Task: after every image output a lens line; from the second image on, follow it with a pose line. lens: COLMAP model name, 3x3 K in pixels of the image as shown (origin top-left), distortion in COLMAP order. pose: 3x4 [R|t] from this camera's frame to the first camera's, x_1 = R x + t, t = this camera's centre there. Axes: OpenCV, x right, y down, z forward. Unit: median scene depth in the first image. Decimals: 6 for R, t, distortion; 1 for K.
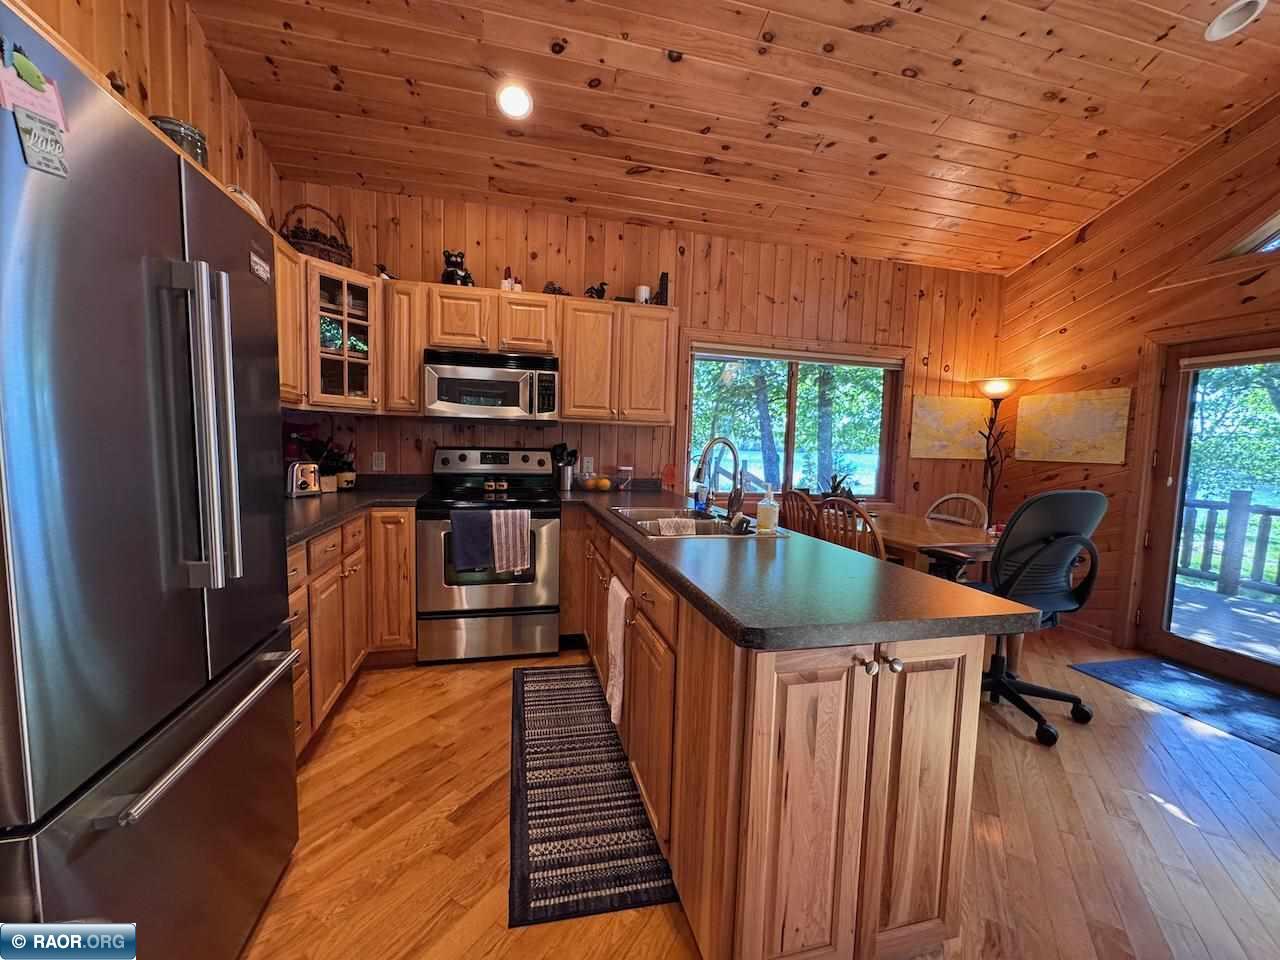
lens RADIAL K [[511.3, 0, 638.0], [0, 511.3, 479.9], [0, 0, 1]] dist [-0.003590, 0.000721]
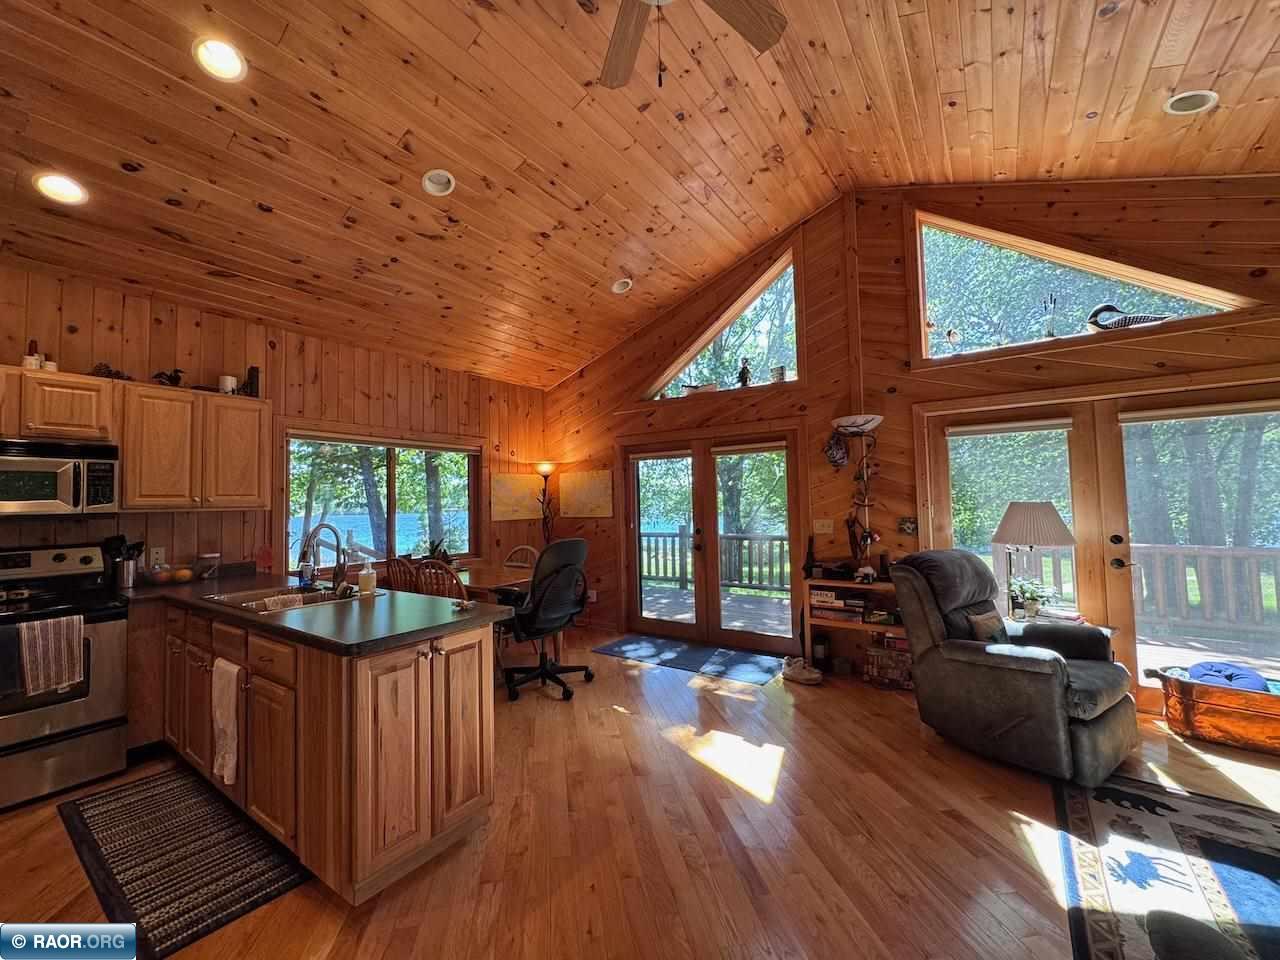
lens RADIAL K [[511.3, 0, 638.9], [0, 511.3, 479.9], [0, 0, 1]] dist [-0.003590, 0.000721]
pose [[0.751488, -0.019489, 0.659459, -0.055520], [0.094807, 0.992379, -0.078711, -0.013143], [-0.652899, 0.121672, 0.747608, -0.308795]]
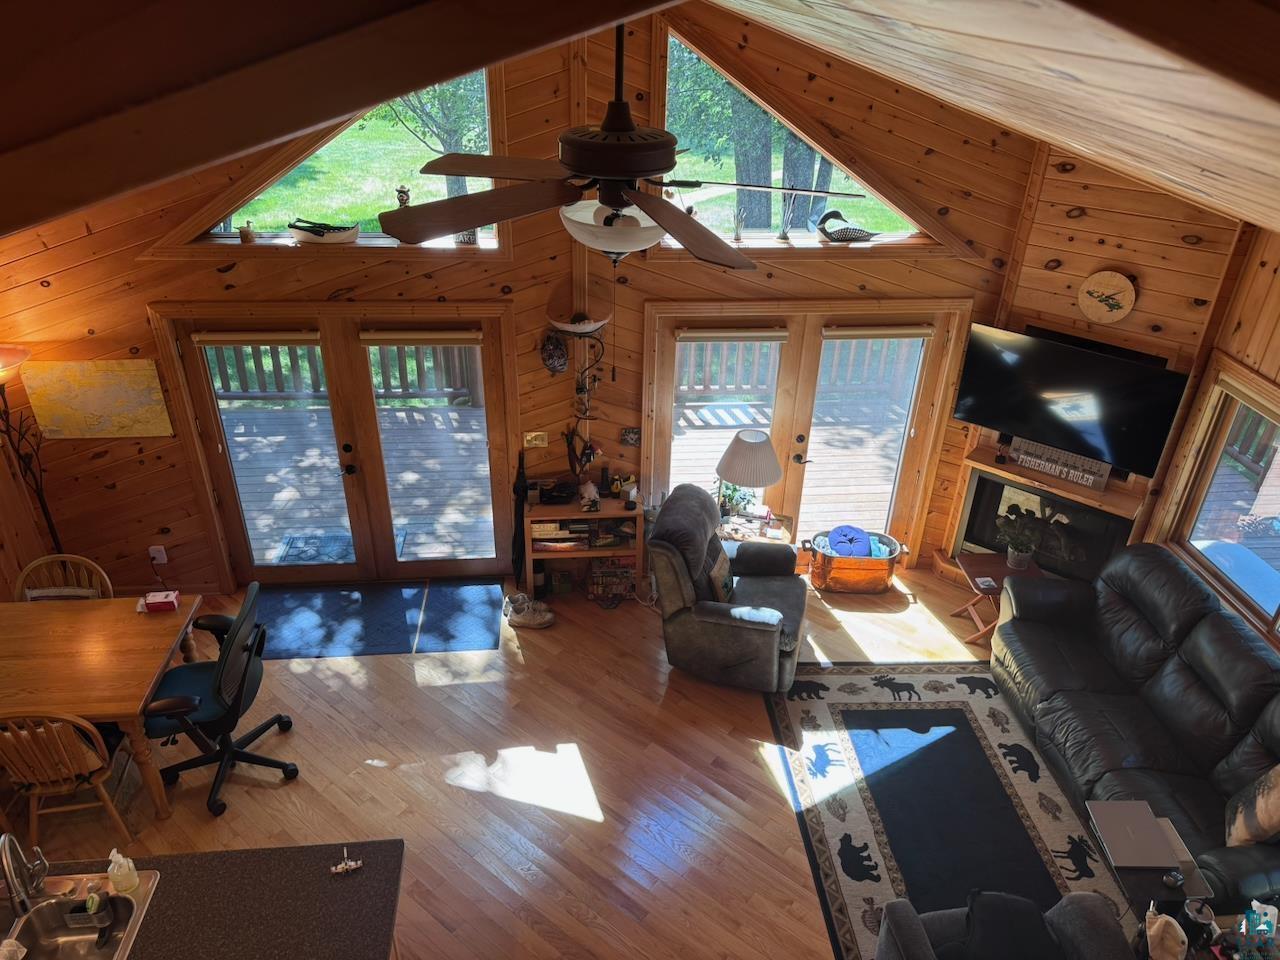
lens RADIAL K [[900.1, 0, 642.4], [0, 900.1, 479.1], [0, 0, 1]] dist [0.047756, -0.061356]
pose [[0.142576, -0.518832, 0.842903, -0.397862], [0.053650, 0.854402, 0.516835, -0.854083], [-0.988329, -0.028466, 0.149653, -0.101599]]
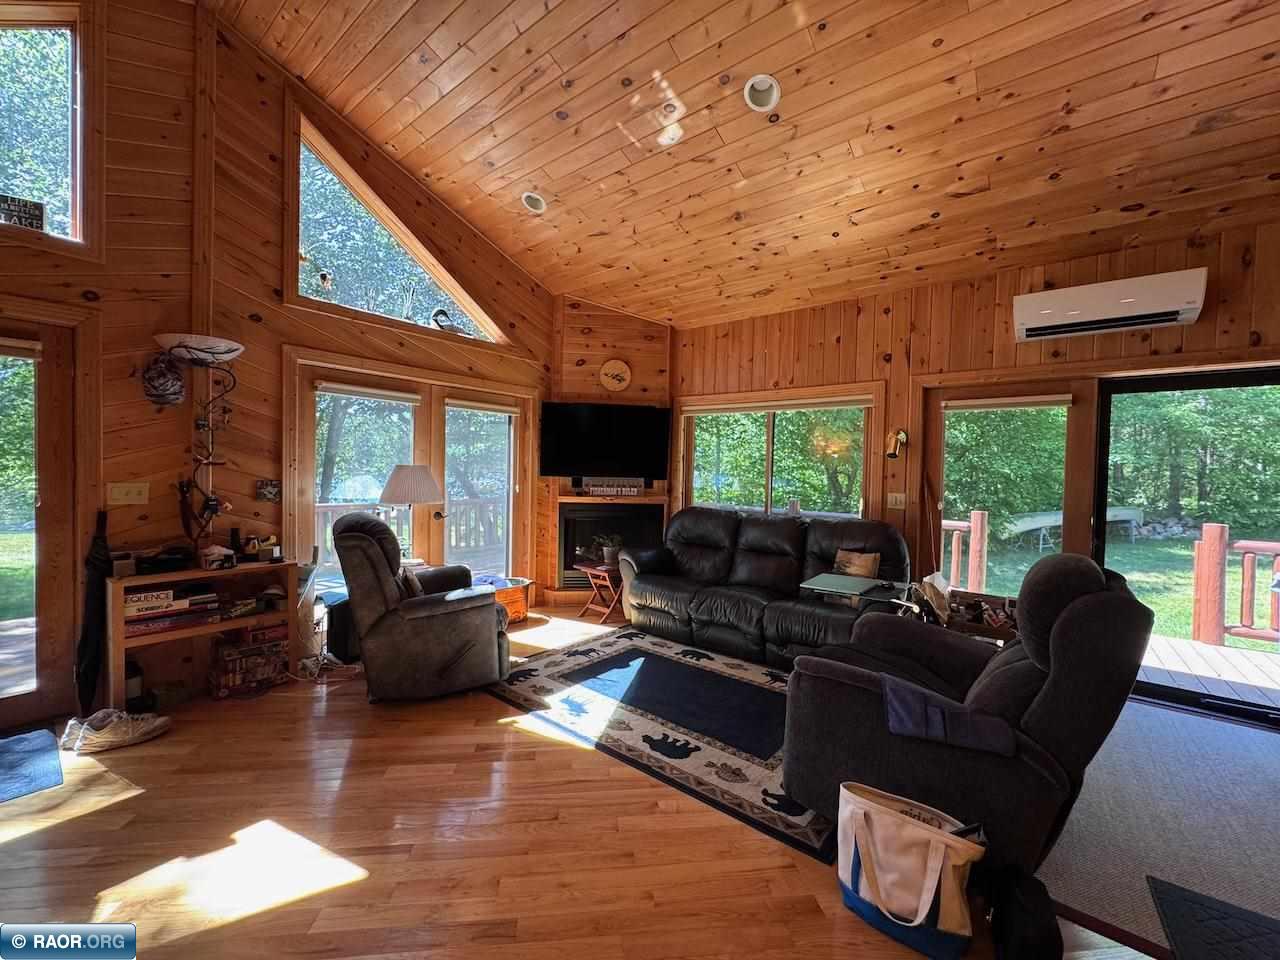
lens RADIAL K [[511.3, 0, 639.2], [0, 511.3, 479.9], [0, 0, 1]] dist [-0.003590, 0.000721]
pose [[-0.610814, -0.064318, 0.789157, -0.003293], [0.016345, 0.995458, 0.093783, -0.042063], [-0.791605, 0.070183, -0.606989, 0.246050]]
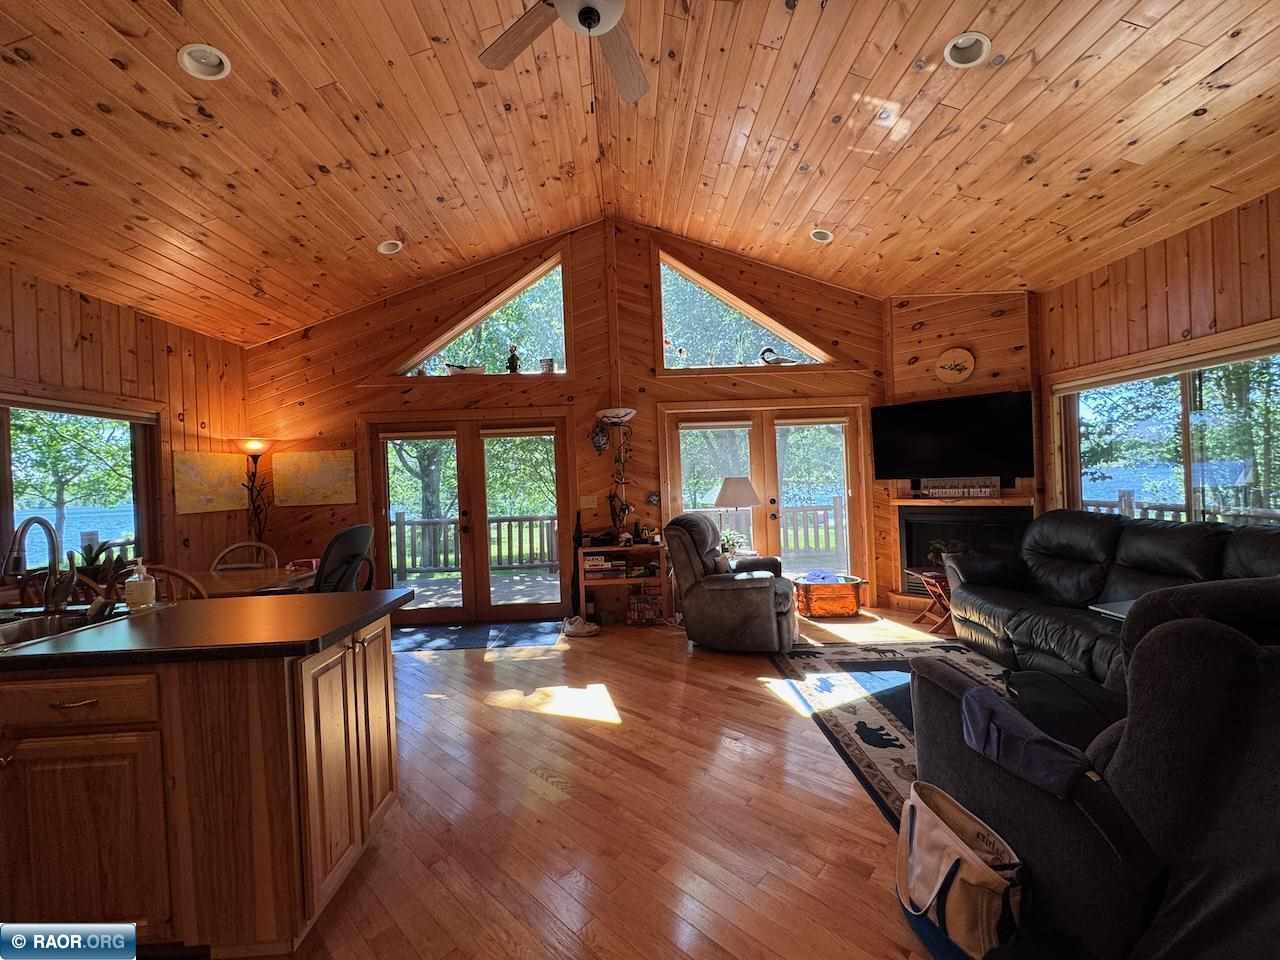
lens RADIAL K [[511.3, 0, 639.7], [0, 511.3, 479.3], [0, 0, 1]] dist [-0.003590, 0.000721]
pose [[0.211025, -0.041426, 0.976603, -0.304472], [0.119475, 0.992704, 0.016292, -0.028023], [-0.970152, 0.113241, 0.214434, -0.095180]]
